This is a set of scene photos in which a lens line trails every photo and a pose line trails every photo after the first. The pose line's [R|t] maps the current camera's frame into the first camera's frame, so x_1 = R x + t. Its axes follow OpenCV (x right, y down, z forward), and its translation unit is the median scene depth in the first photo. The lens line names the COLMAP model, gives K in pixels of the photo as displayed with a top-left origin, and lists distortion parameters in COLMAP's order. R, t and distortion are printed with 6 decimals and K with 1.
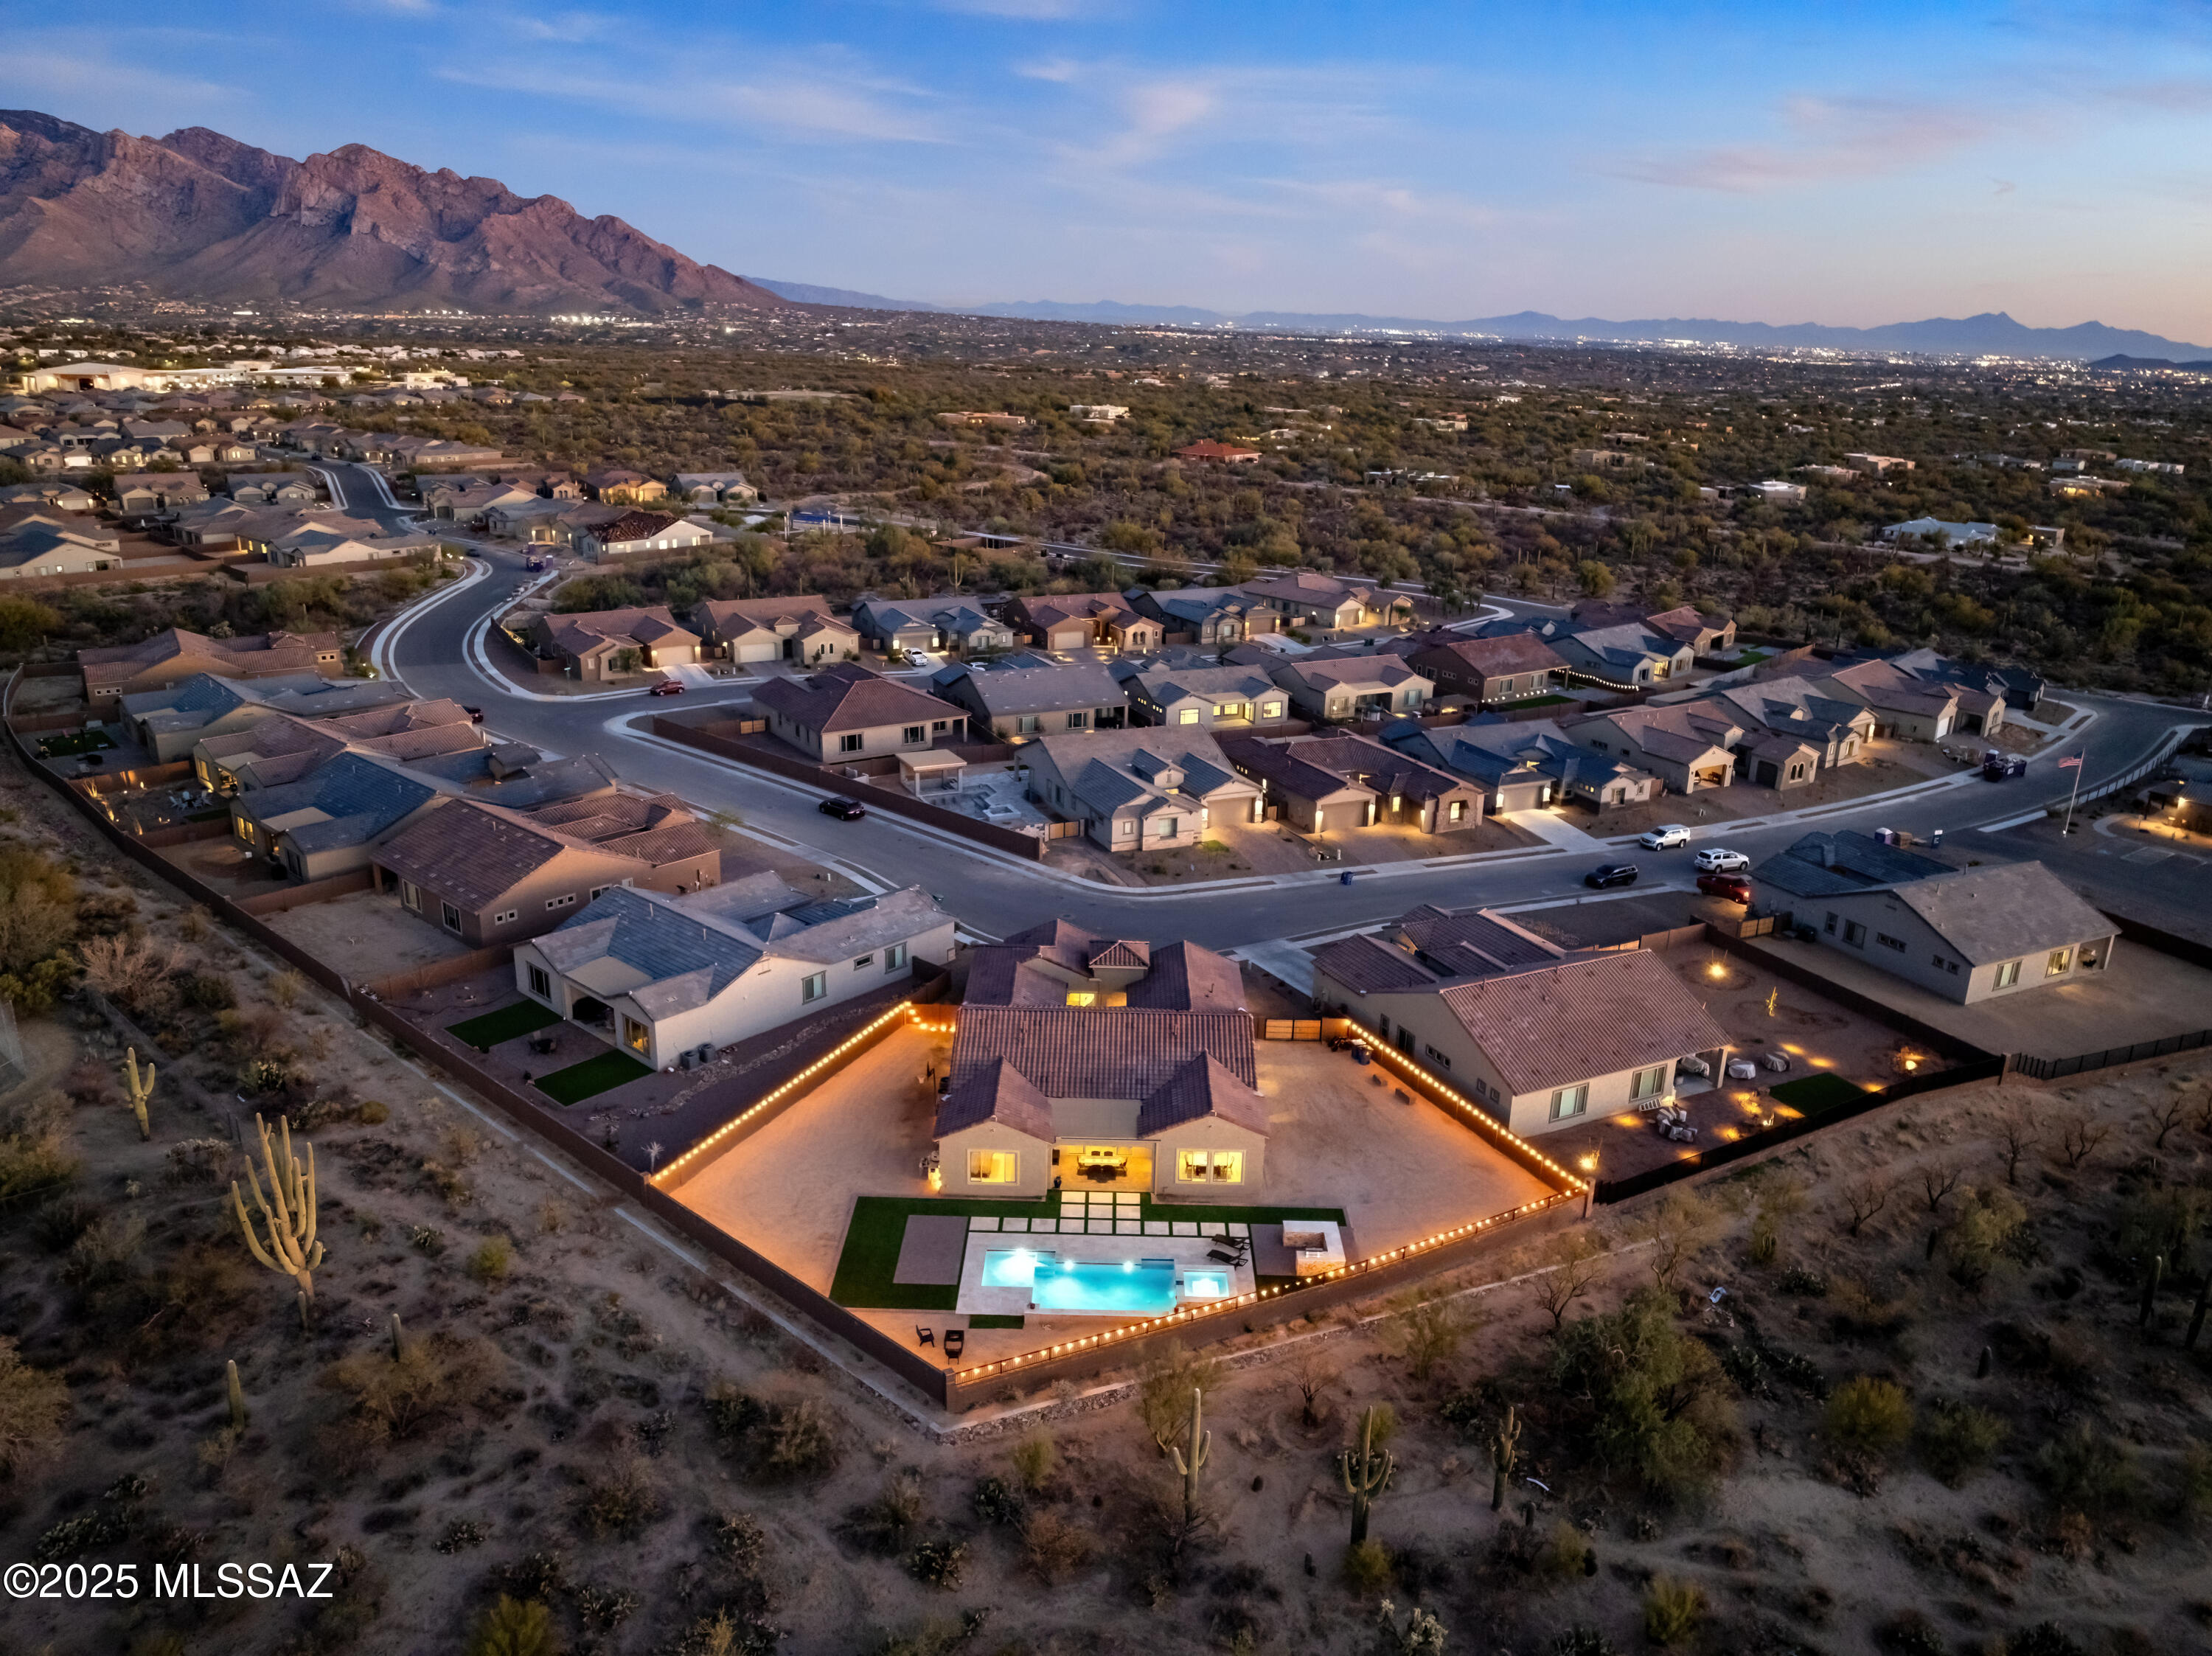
lens RADIAL K [[1547.7, 0, 1101.6], [0, 1547.7, 832.1], [0, 0, 1]] dist [-0.036296, -0.004070]
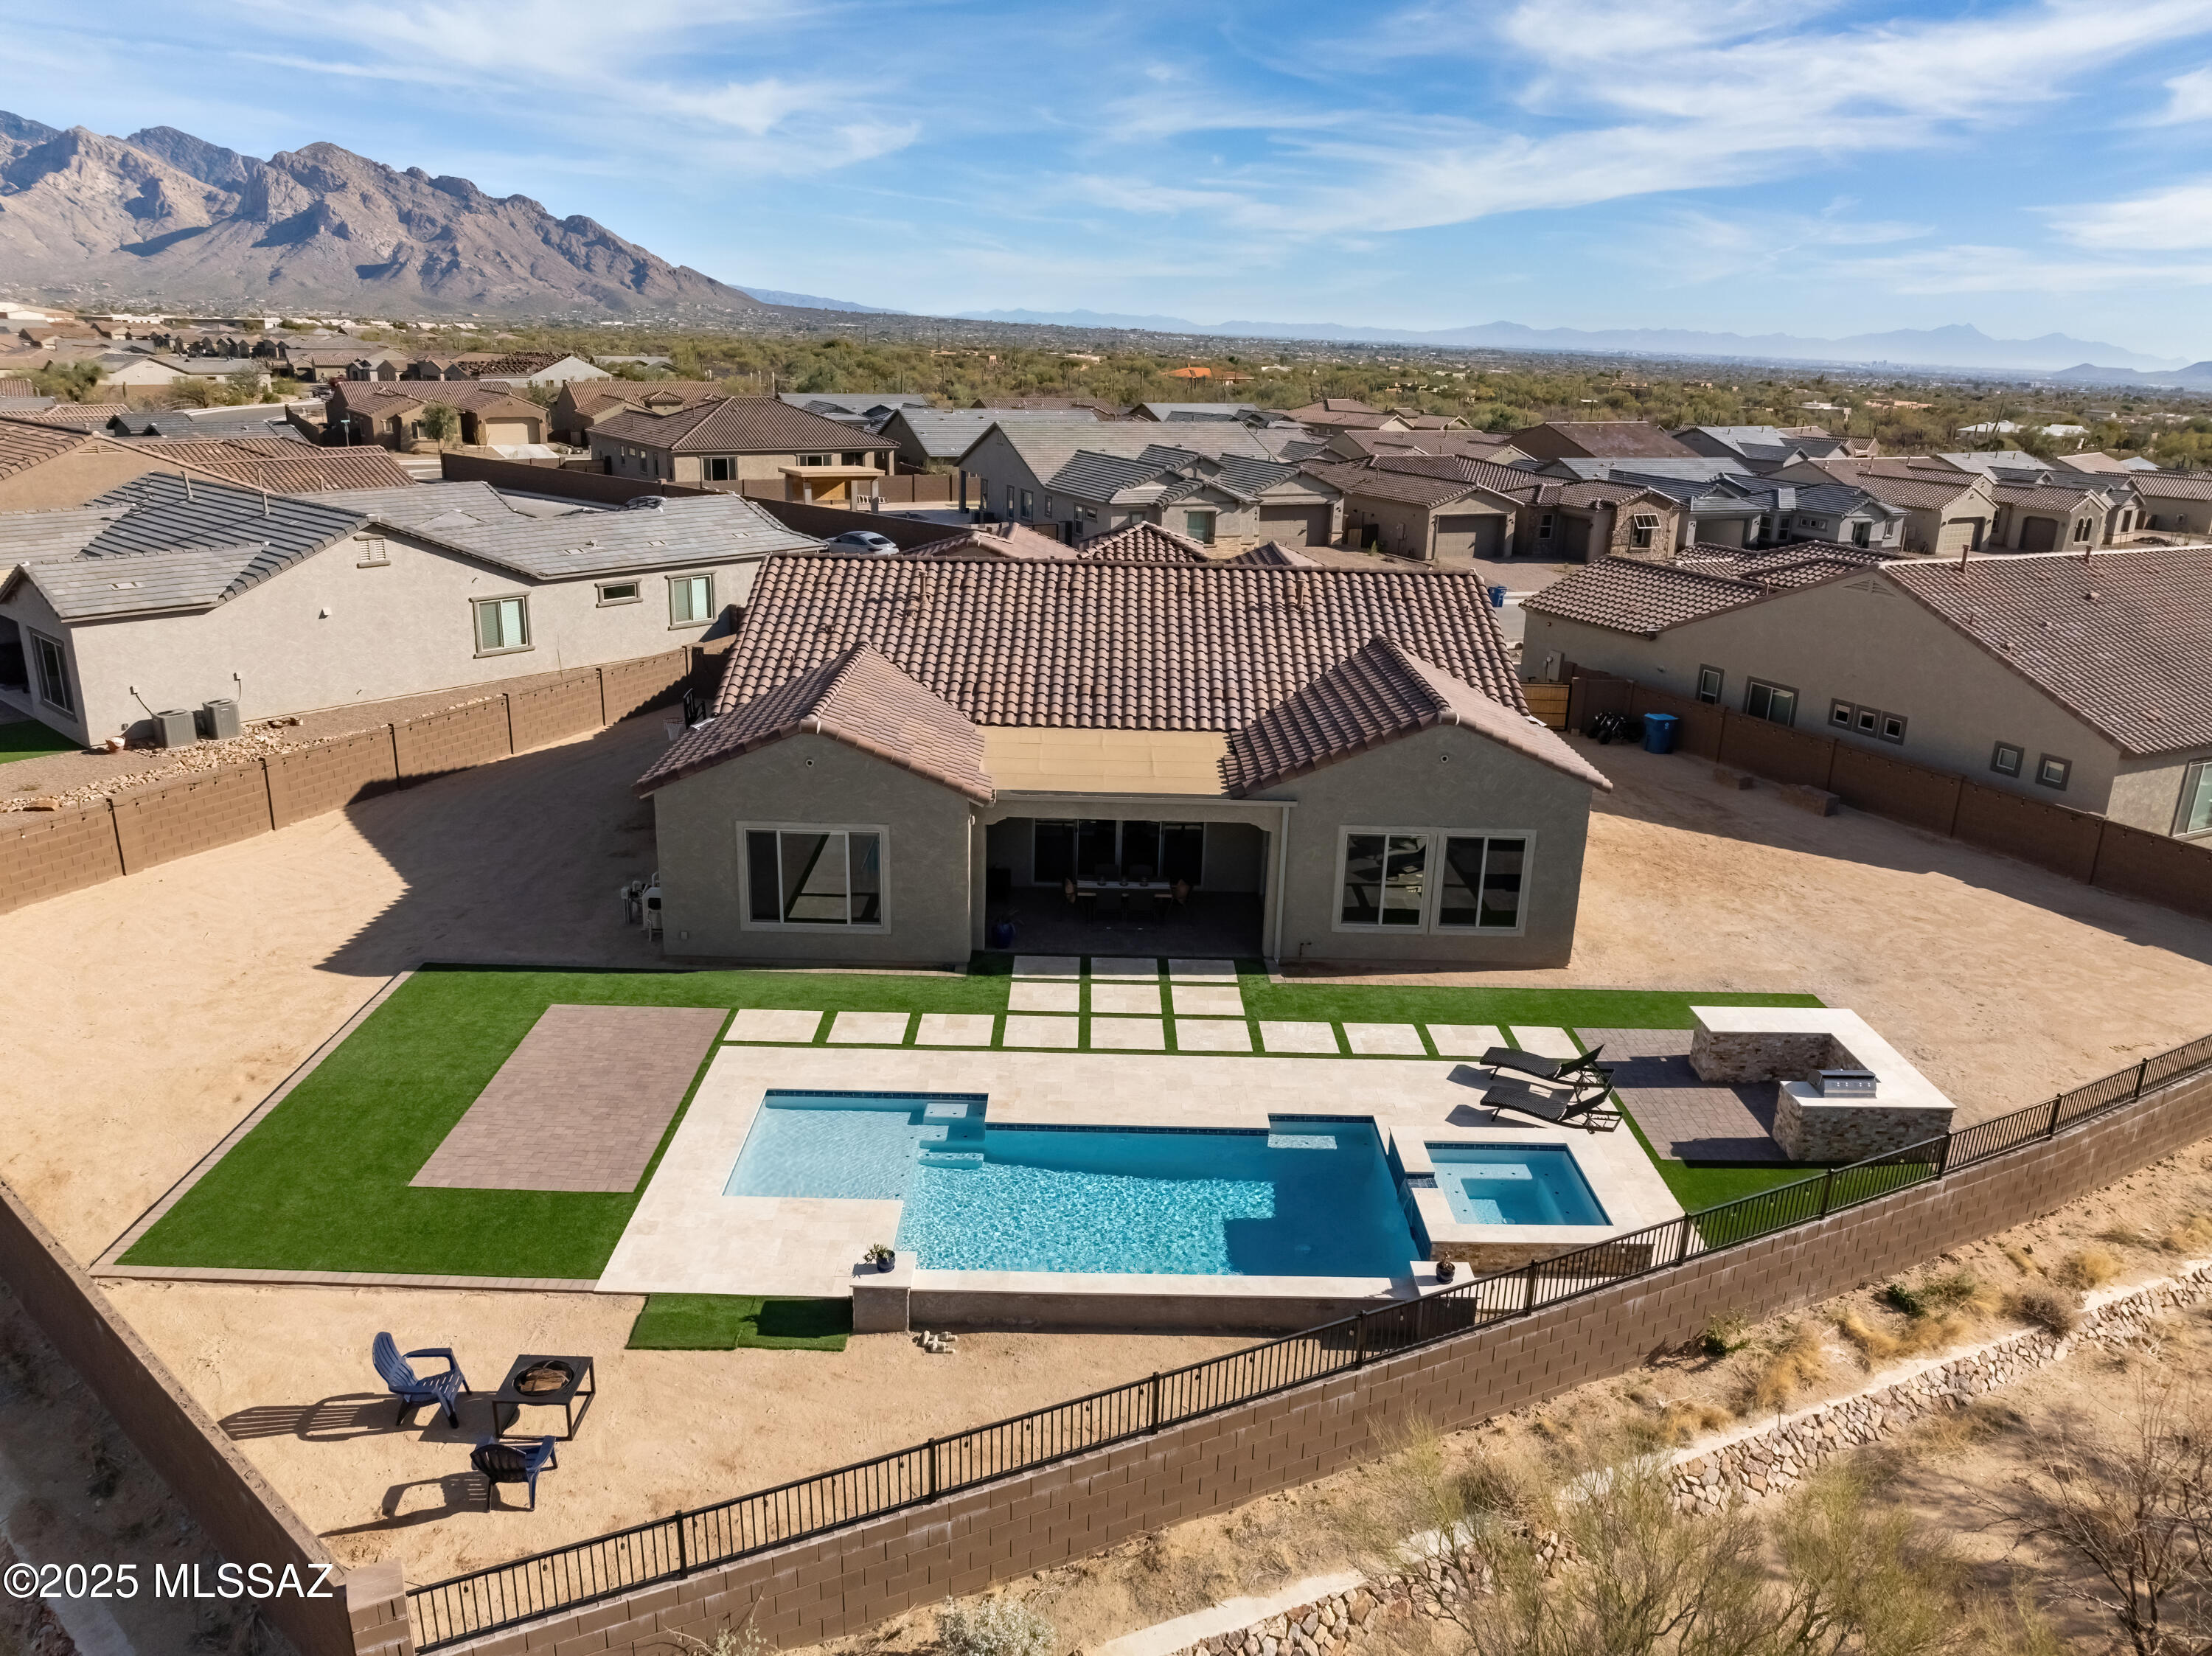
lens RADIAL K [[1551.0, 0, 1107.8], [0, 1551.0, 818.1], [0, 0, 1]] dist [-0.047316, 0.015842]
pose [[0.999803, -0.000891, 0.019810, -0.008603], [0.001164, 0.999904, -0.013815, 0.158996], [-0.019796, 0.013836, 0.999708, 0.496963]]
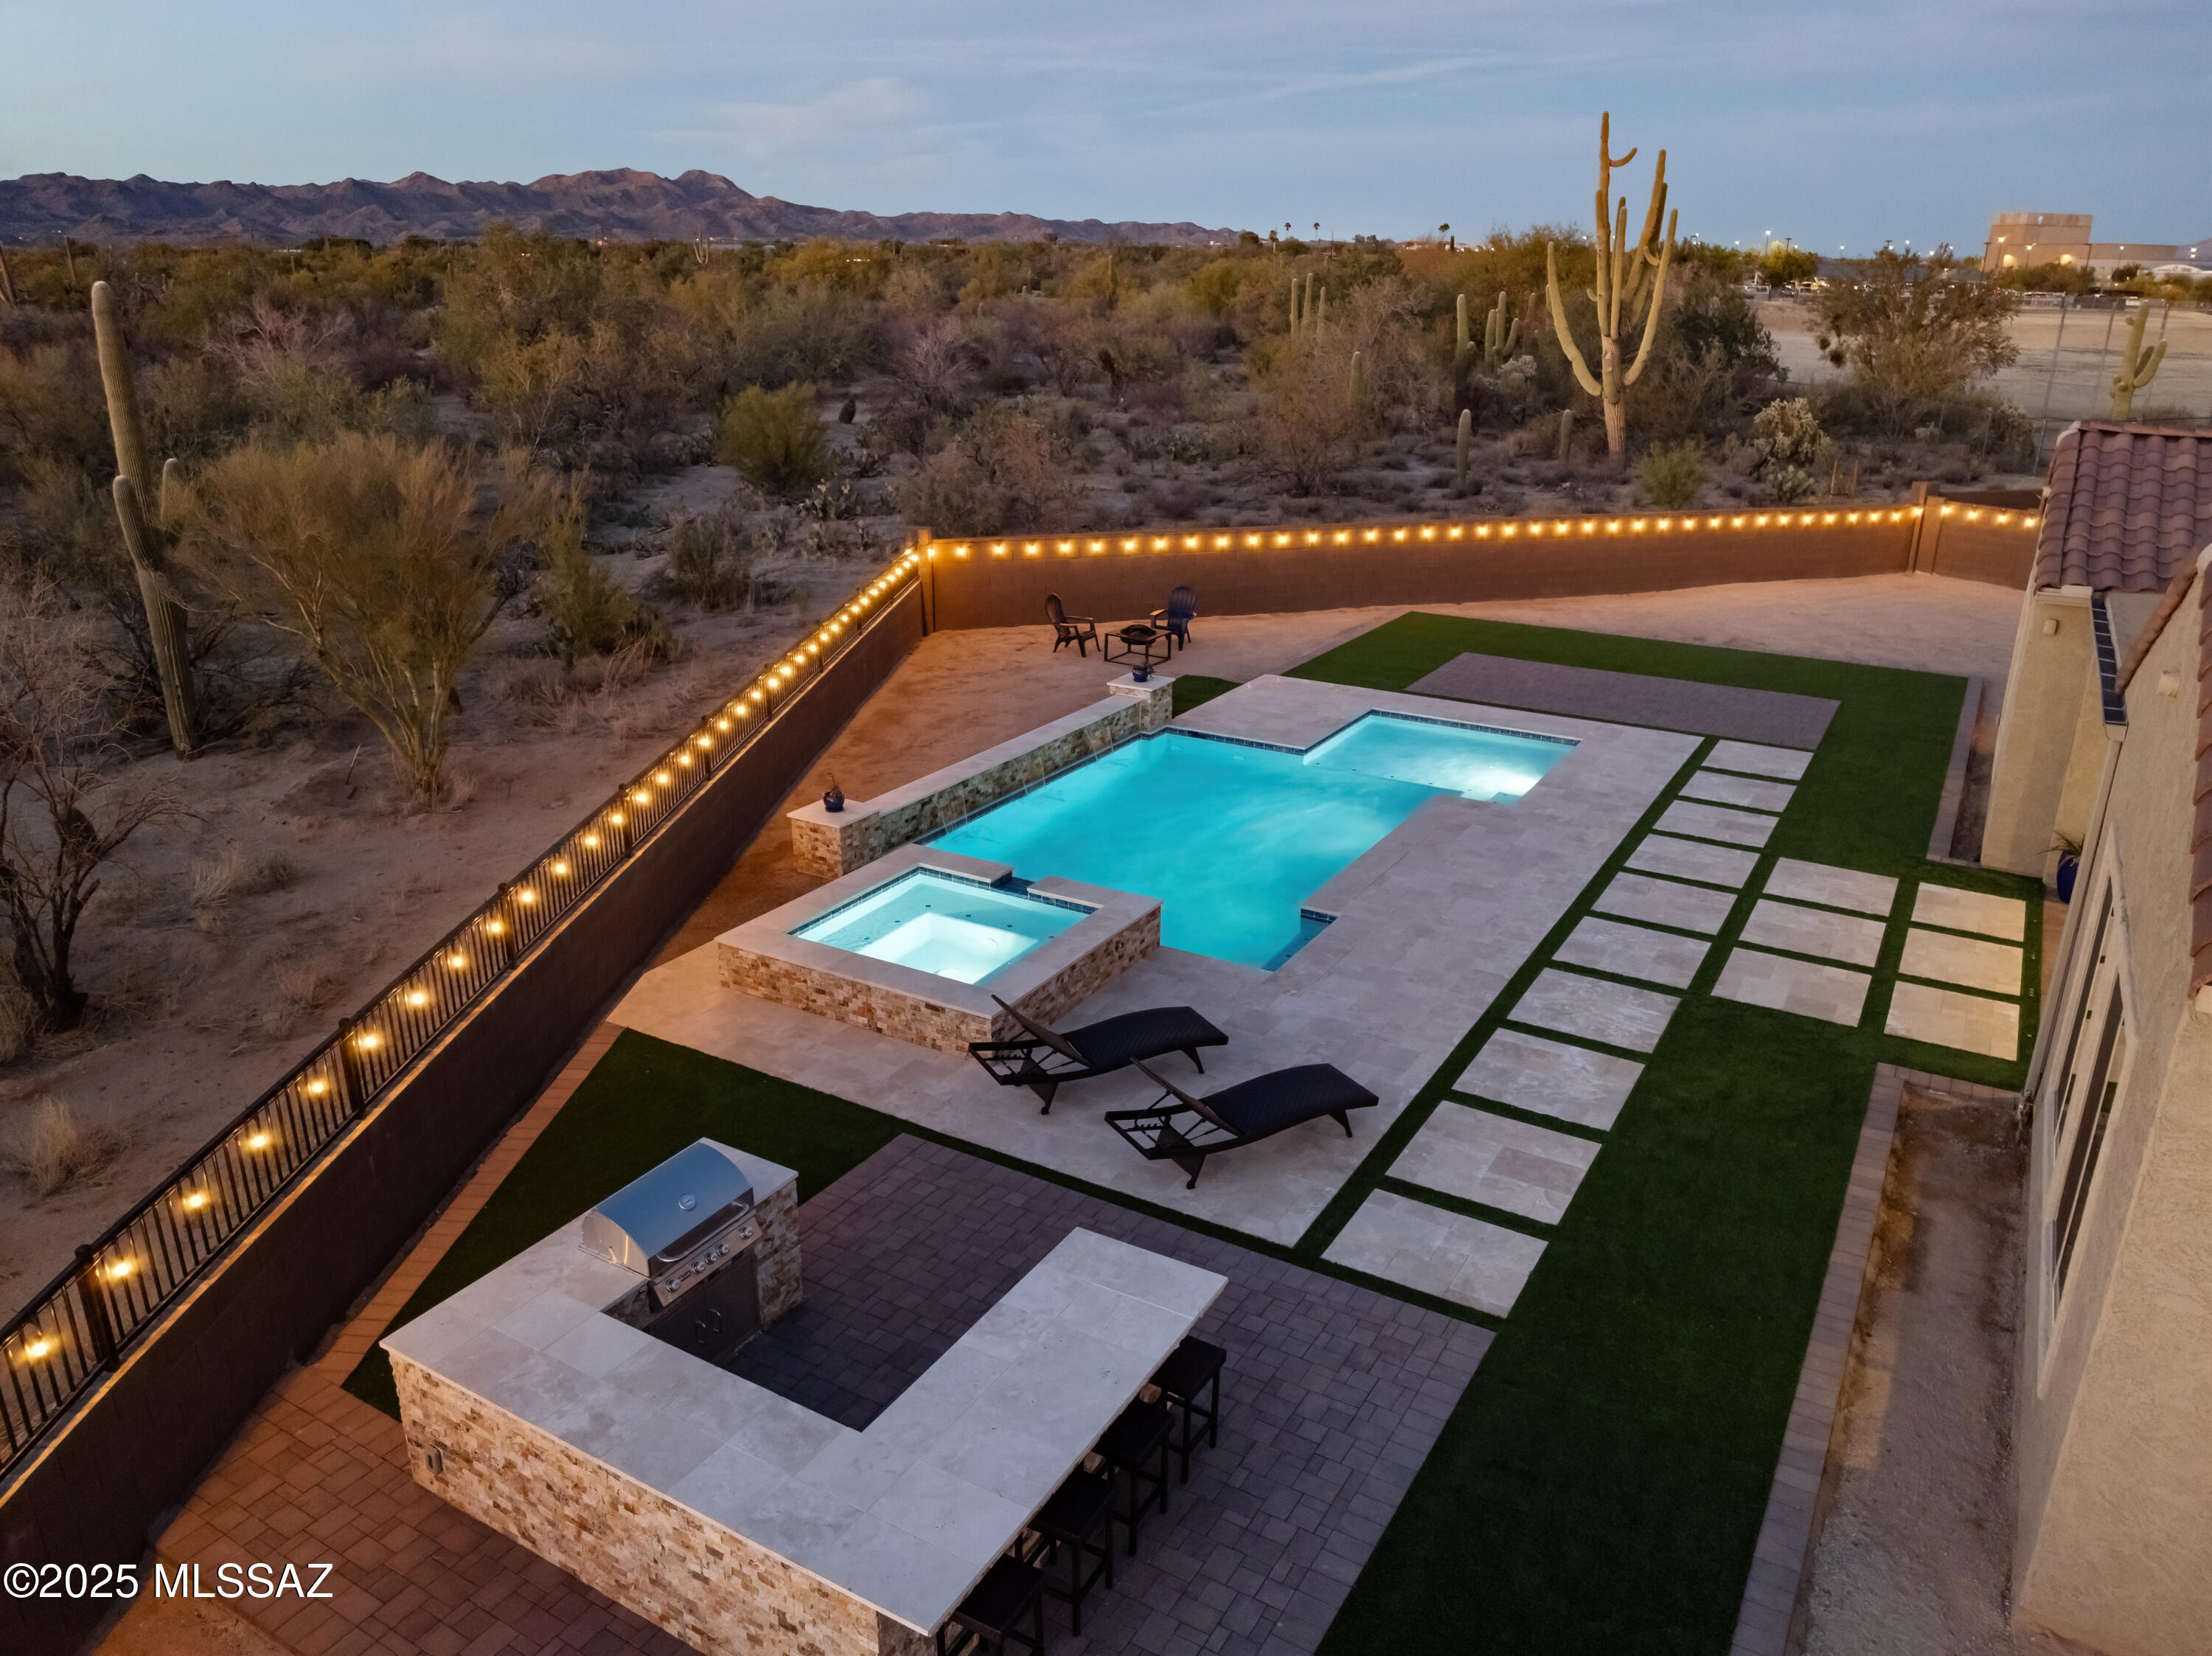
lens RADIAL K [[1525.3, 0, 1115.1], [0, 1525.3, 826.1], [0, 0, 1]] dist [-0.007045, 0.001541]
pose [[-0.488145, 0.274461, -0.828484, 0.147364], [-0.290741, 0.843908, 0.450876, 0.131619], [0.822912, 0.460967, -0.332152, 0.743742]]
